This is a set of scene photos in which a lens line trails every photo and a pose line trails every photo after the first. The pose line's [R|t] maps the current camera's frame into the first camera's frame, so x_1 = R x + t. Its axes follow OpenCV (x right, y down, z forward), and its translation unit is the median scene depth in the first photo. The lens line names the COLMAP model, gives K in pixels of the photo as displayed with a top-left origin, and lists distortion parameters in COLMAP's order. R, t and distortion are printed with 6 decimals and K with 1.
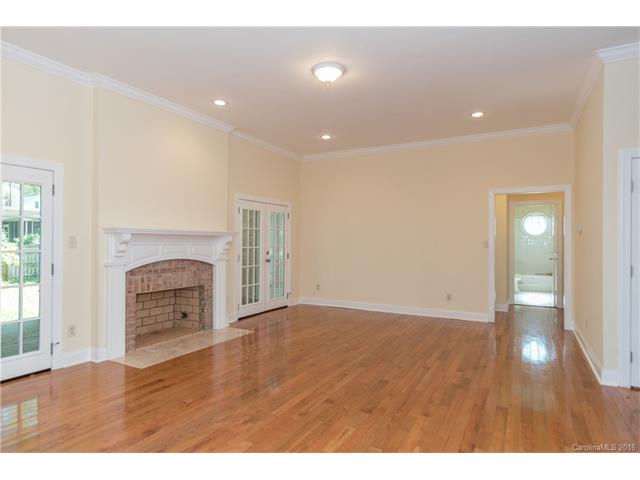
lens RADIAL K [[379.4, 0, 316.4], [0, 379.4, 242.5], [0, 0, 1]] dist [0.003294, -0.001276]
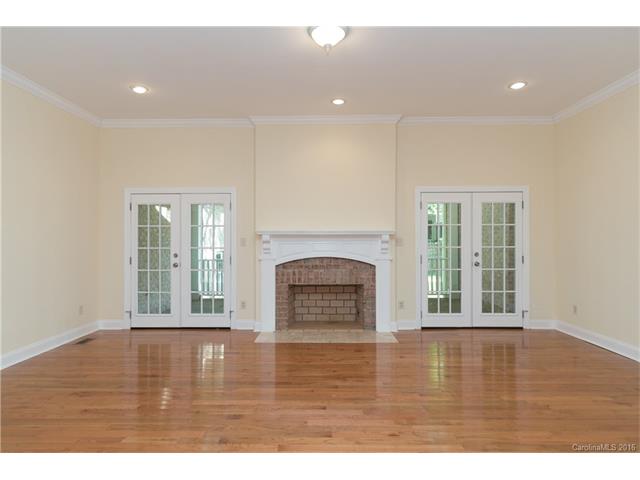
lens RADIAL K [[379.4, 0, 316.4], [0, 379.4, 242.5], [0, 0, 1]] dist [0.003294, -0.001276]
pose [[0.487681, 0.005292, -0.873006, 0.564004], [0.000139, 0.999981, 0.006140, -0.004654], [0.873022, -0.003116, 0.487671, 0.440205]]
